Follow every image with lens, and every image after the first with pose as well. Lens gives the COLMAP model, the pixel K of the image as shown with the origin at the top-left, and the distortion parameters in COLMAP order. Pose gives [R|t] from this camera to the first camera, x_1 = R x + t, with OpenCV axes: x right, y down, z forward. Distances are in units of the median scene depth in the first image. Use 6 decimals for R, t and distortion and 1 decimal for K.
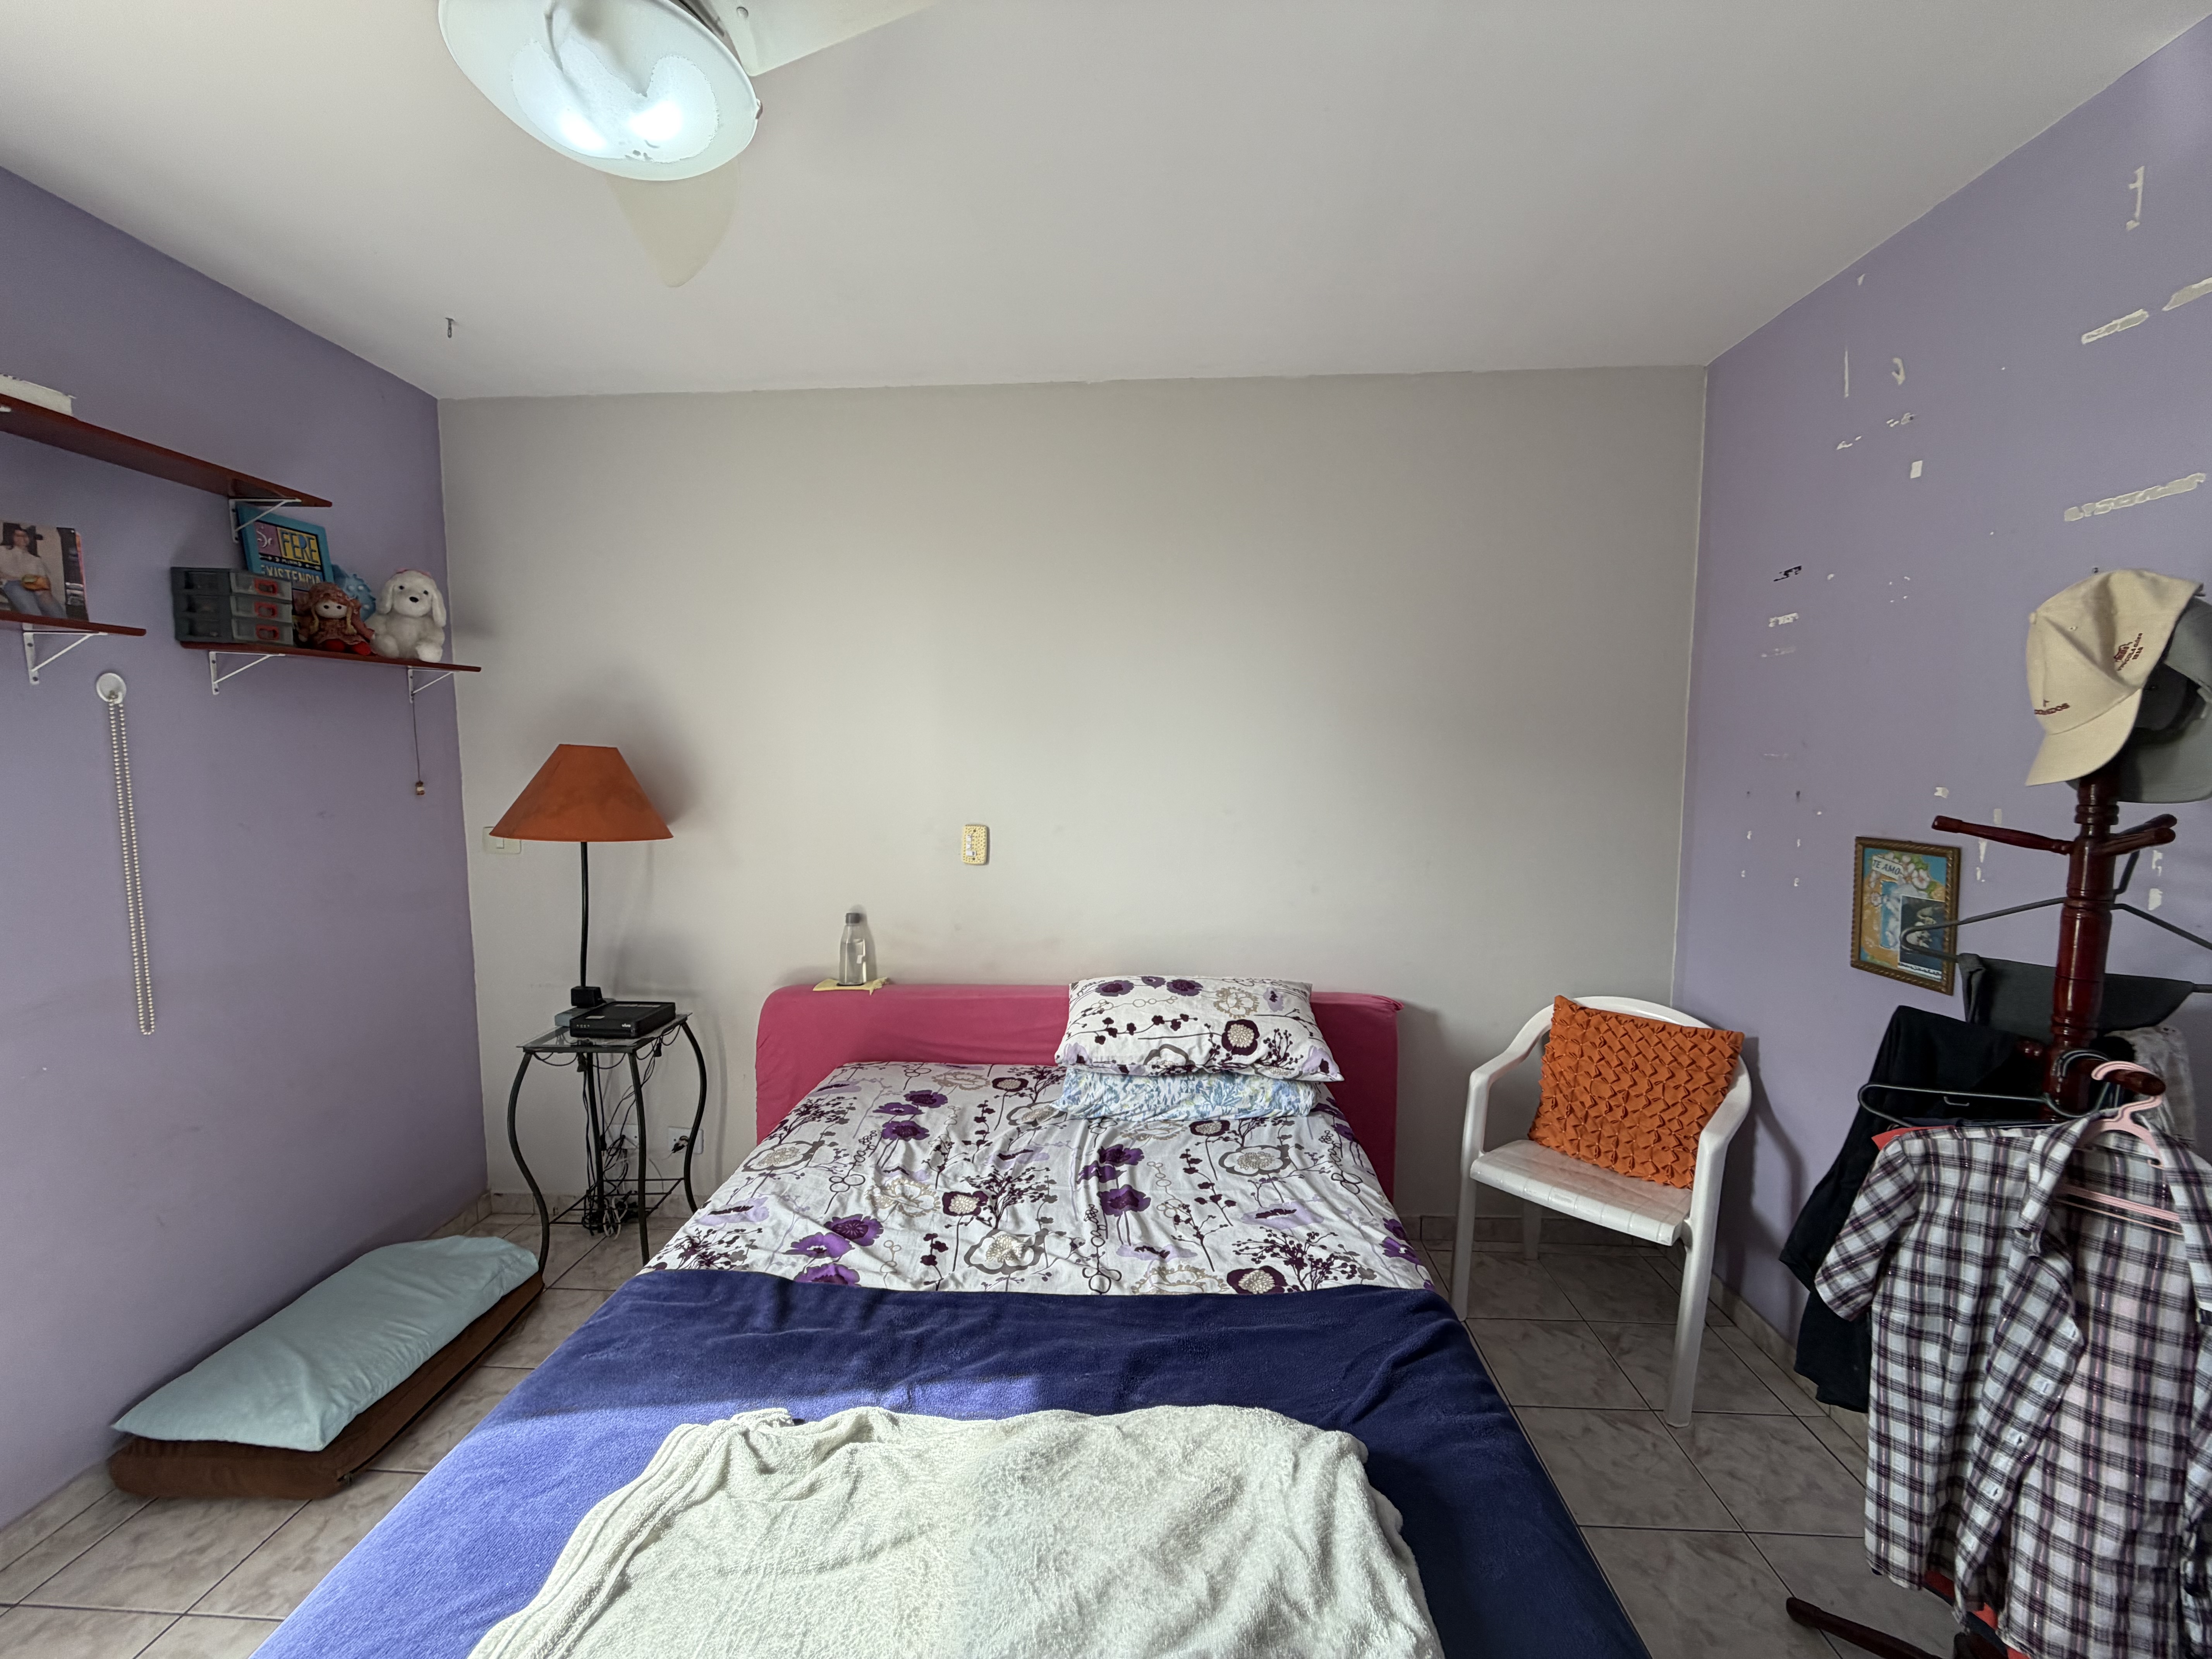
lens RADIAL K [[880.7, 0, 1096.8], [0, 880.7, 830.0], [0, 0, 1]] dist [-0.000691, -0.000343]
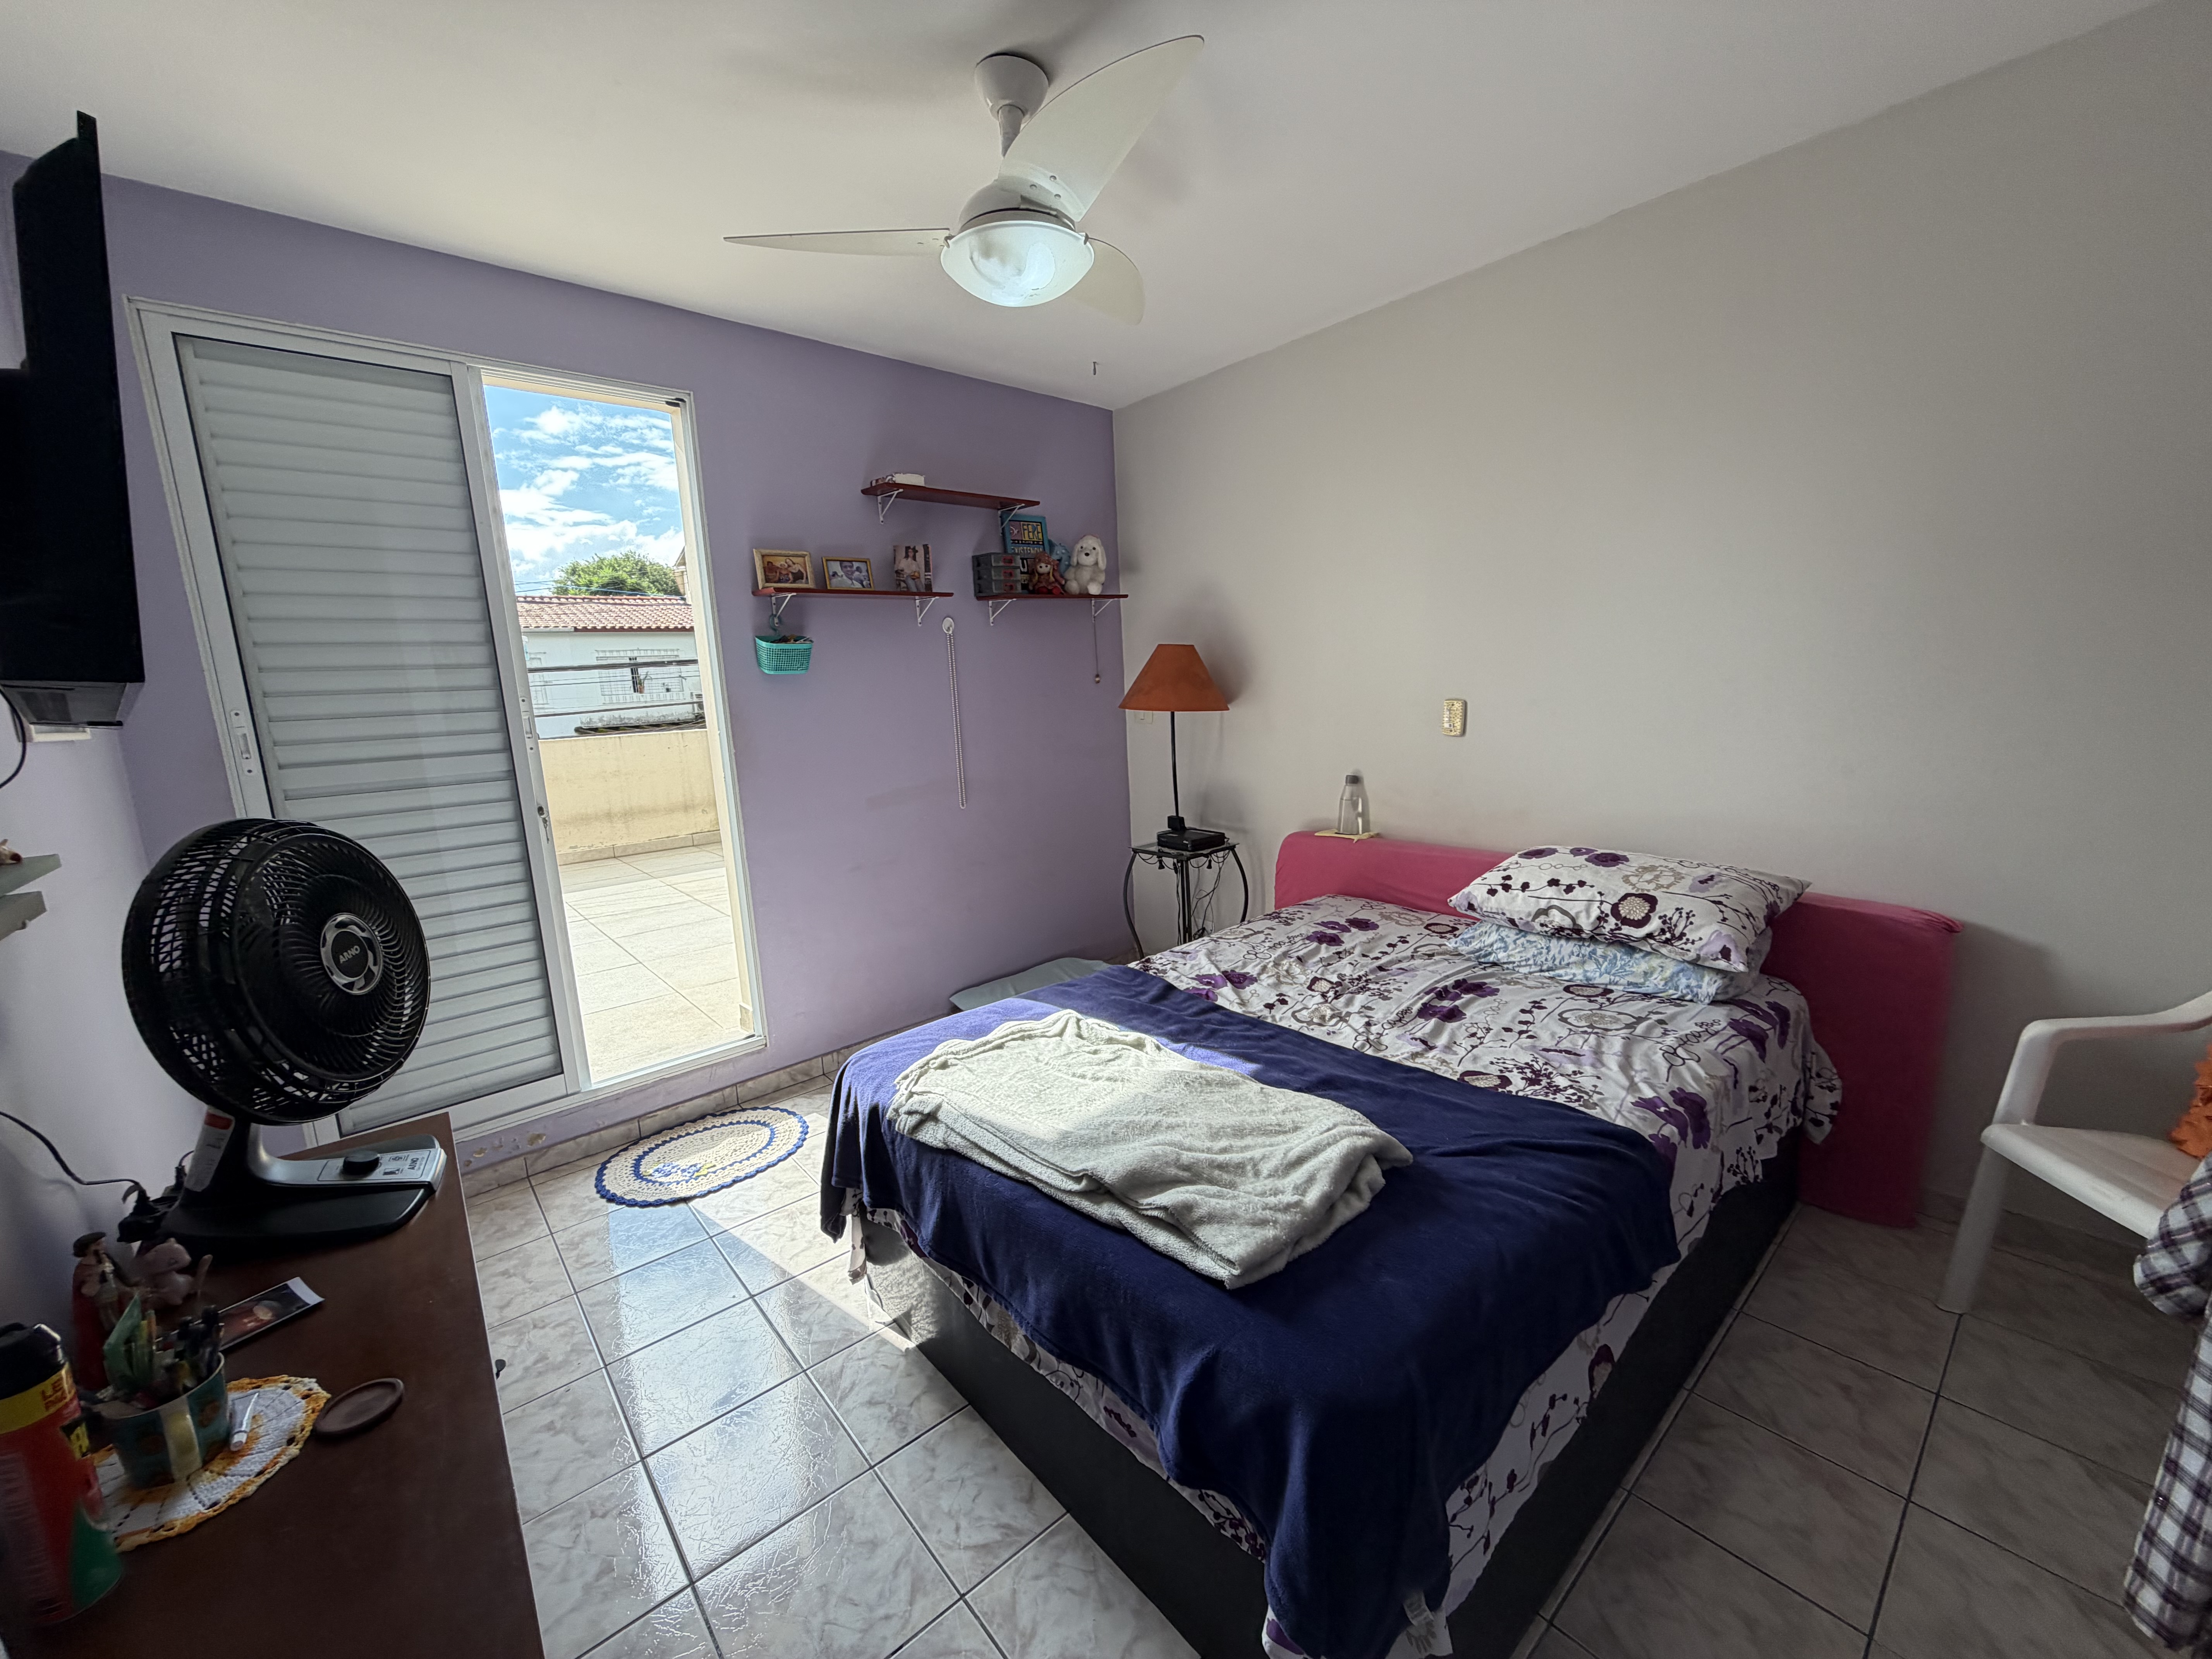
lens RADIAL K [[880.7, 0, 1096.8], [0, 880.7, 830.0], [0, 0, 1]] dist [-0.000691, -0.000343]
pose [[0.688195, 0.095904, -0.719159, 0.447563], [-0.016213, 0.993010, 0.116909, 0.043460], [0.725344, -0.068796, 0.684940, -0.094297]]
